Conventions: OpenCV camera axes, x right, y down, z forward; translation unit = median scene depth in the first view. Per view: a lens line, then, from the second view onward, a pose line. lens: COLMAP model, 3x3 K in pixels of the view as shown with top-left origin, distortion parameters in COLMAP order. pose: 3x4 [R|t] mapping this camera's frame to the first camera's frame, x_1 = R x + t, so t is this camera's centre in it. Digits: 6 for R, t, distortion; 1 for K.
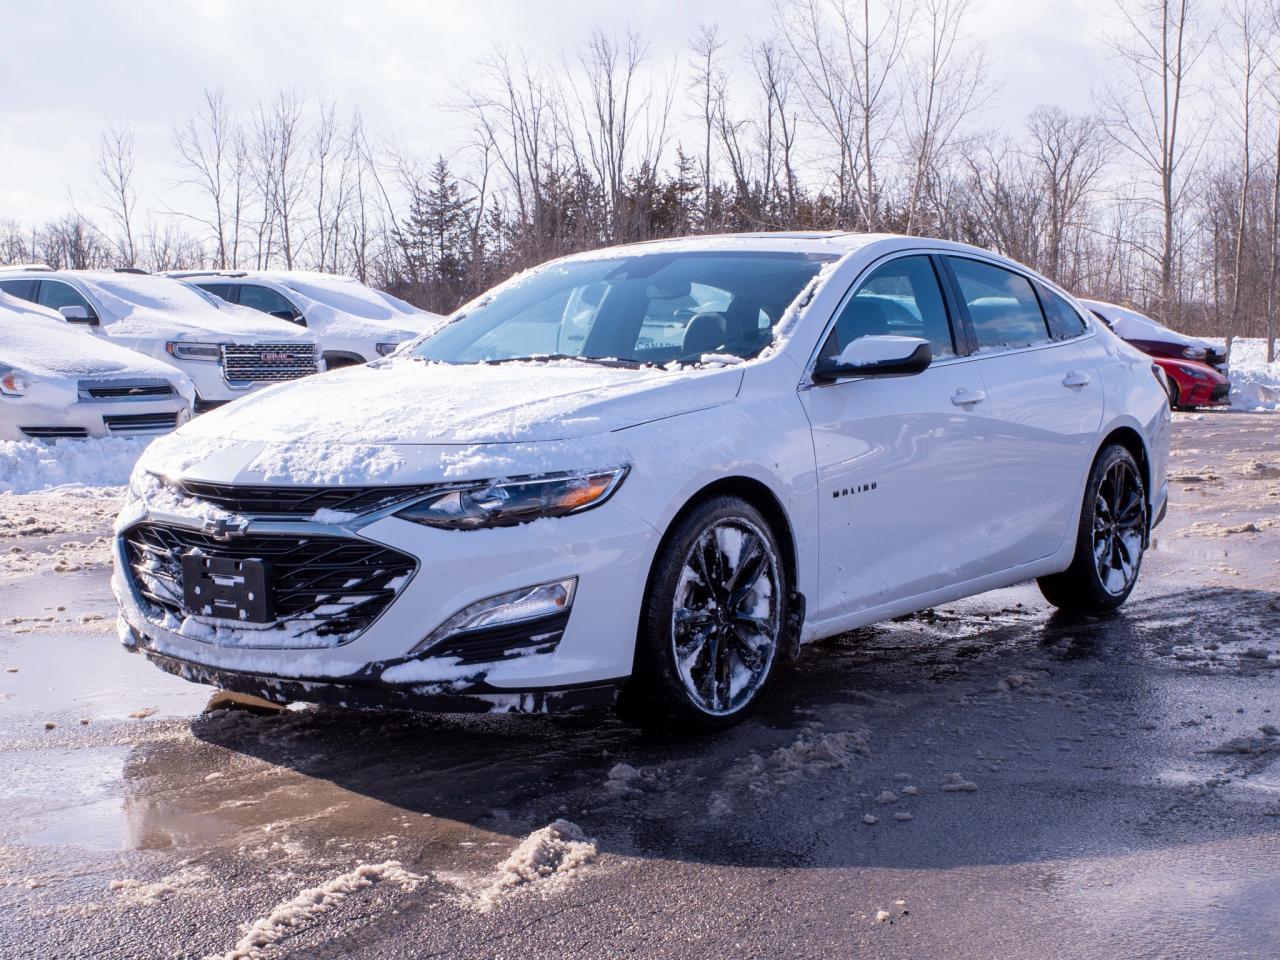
lens RADIAL K [[1975.5, 0, 678.8], [0, 1975.5, 480.0], [0, 0, 1]] dist [-0.084087, 0.033265]
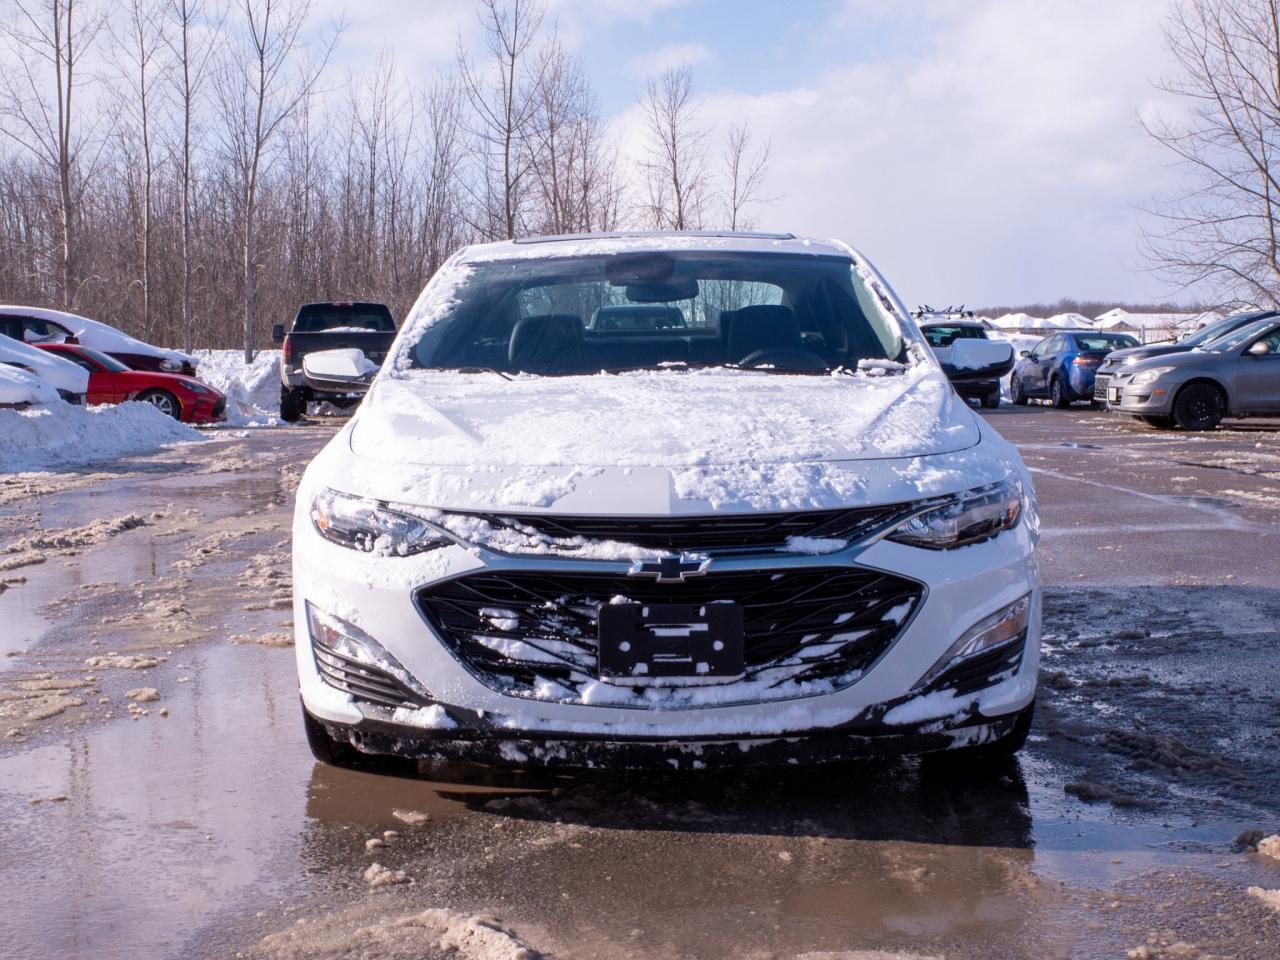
lens RADIAL K [[2116.5, 0, 670.9], [0, 2116.5, 382.1], [0, 0, 1]] dist [-0.017845, -0.018576]
pose [[0.821957, -0.019414, 0.569219, -0.712565], [0.052612, 0.997734, -0.041942, -0.016419], [-0.567115, 0.064422, 0.821115, 0.237111]]
